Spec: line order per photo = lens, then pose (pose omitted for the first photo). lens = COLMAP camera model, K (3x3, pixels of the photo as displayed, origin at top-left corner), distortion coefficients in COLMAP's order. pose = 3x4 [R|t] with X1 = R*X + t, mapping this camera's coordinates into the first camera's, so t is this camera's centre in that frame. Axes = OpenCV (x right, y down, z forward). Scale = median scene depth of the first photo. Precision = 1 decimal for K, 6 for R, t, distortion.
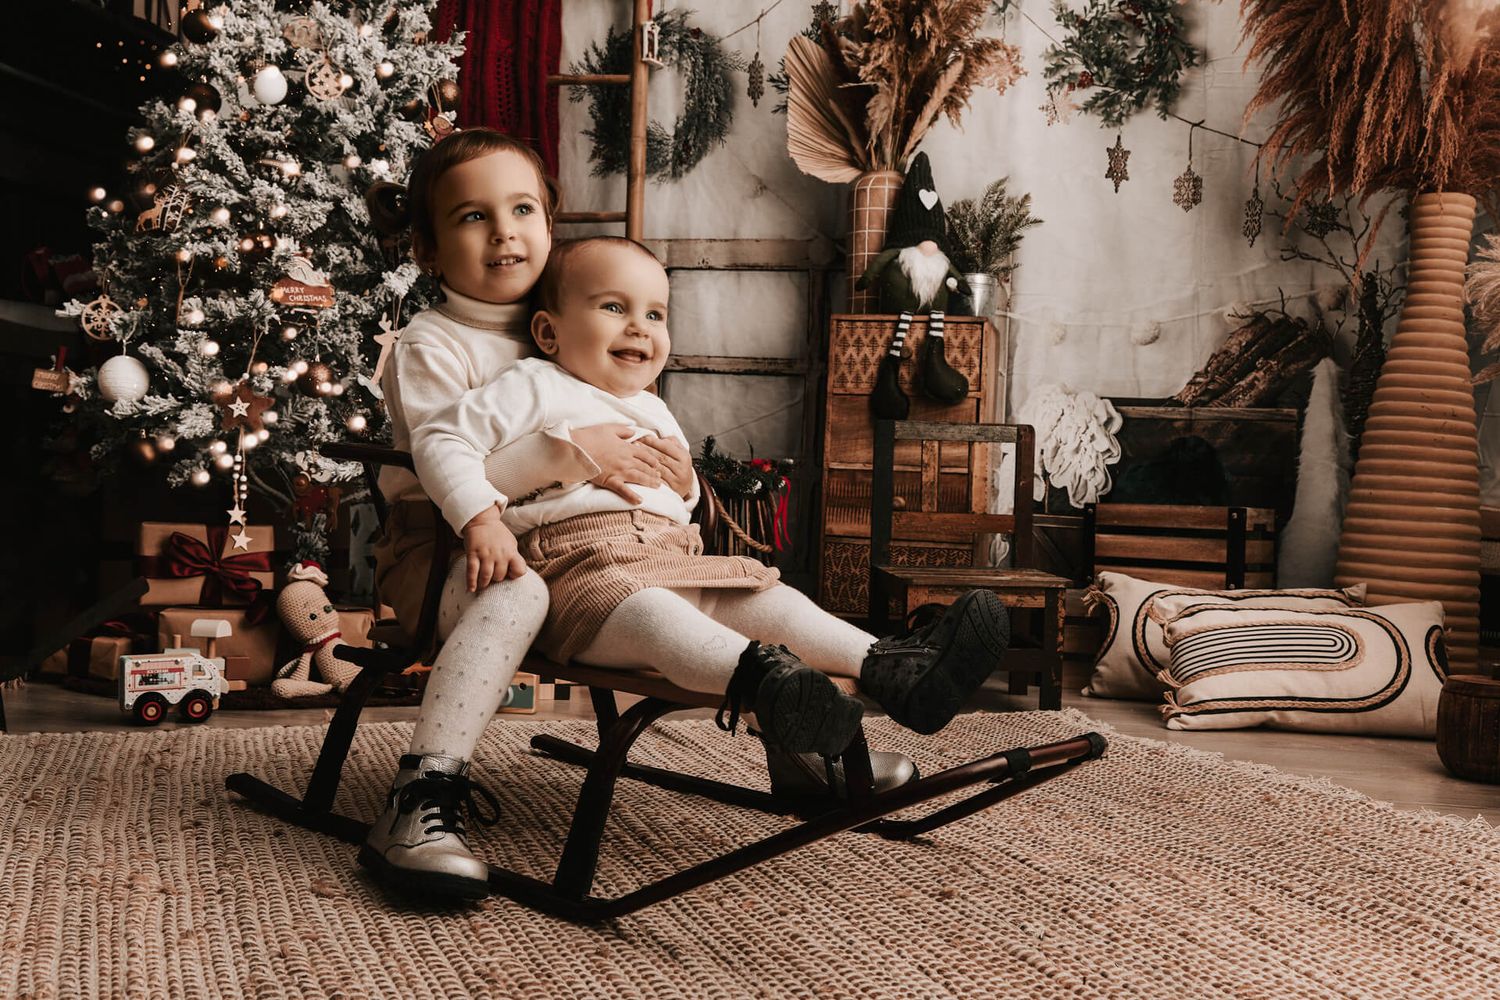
lens RADIAL K [[1565.3, 0, 748.3], [0, 1565.3, 537.4], [0, 0, 1]] dist [-0.008140, -0.005361]
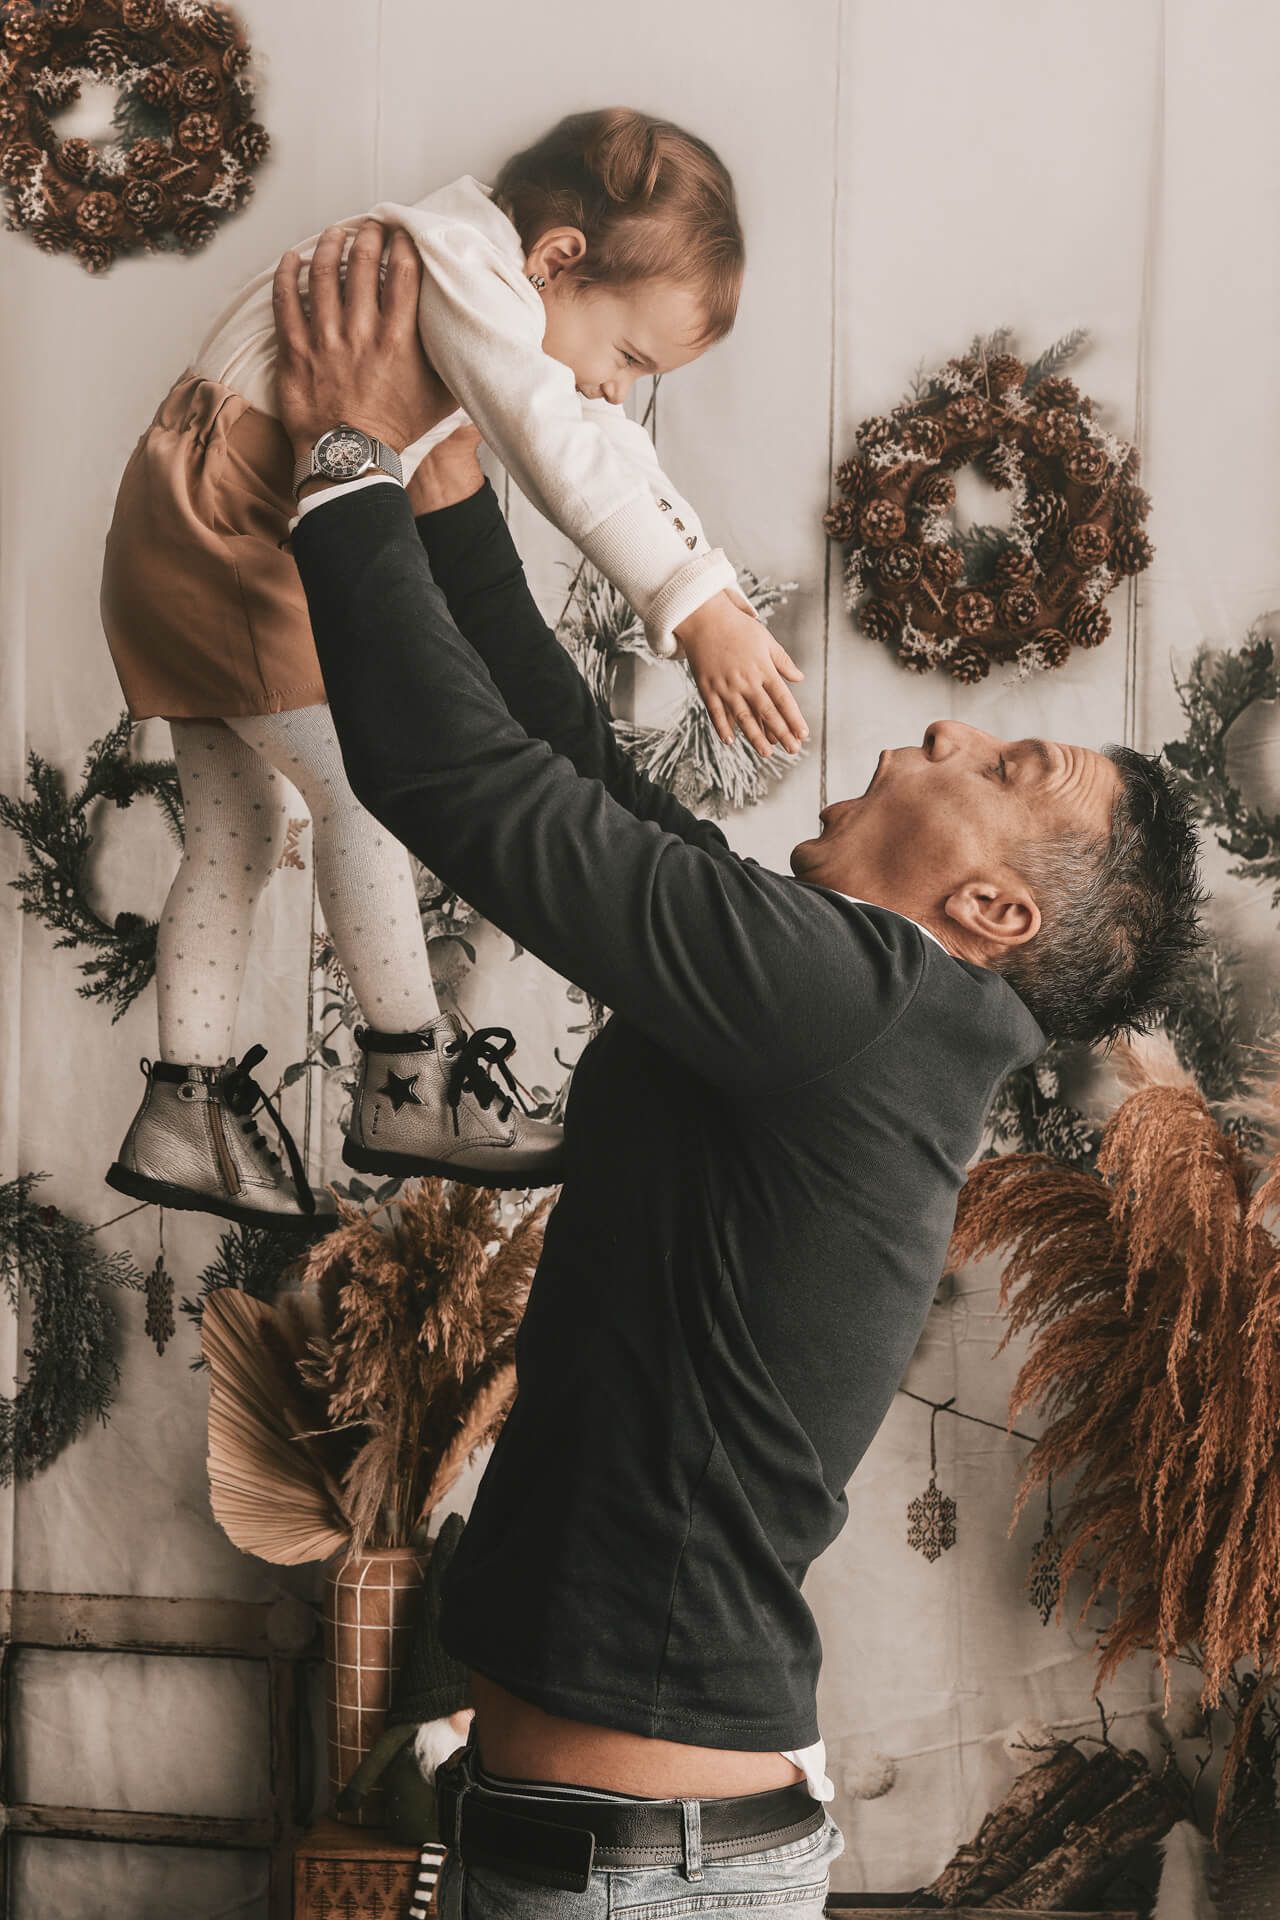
lens RADIAL K [[2514.5, 0, 640.0], [0, 2514.5, 960.0], [0, 0, 1]] dist [-0.002542, -0.030544]
pose [[0.992654, -0.039510, 0.114354, 0.081000], [0.043385, 0.998558, -0.031602, -0.402949], [-0.112941, 0.036331, 0.992937, 0.103381]]
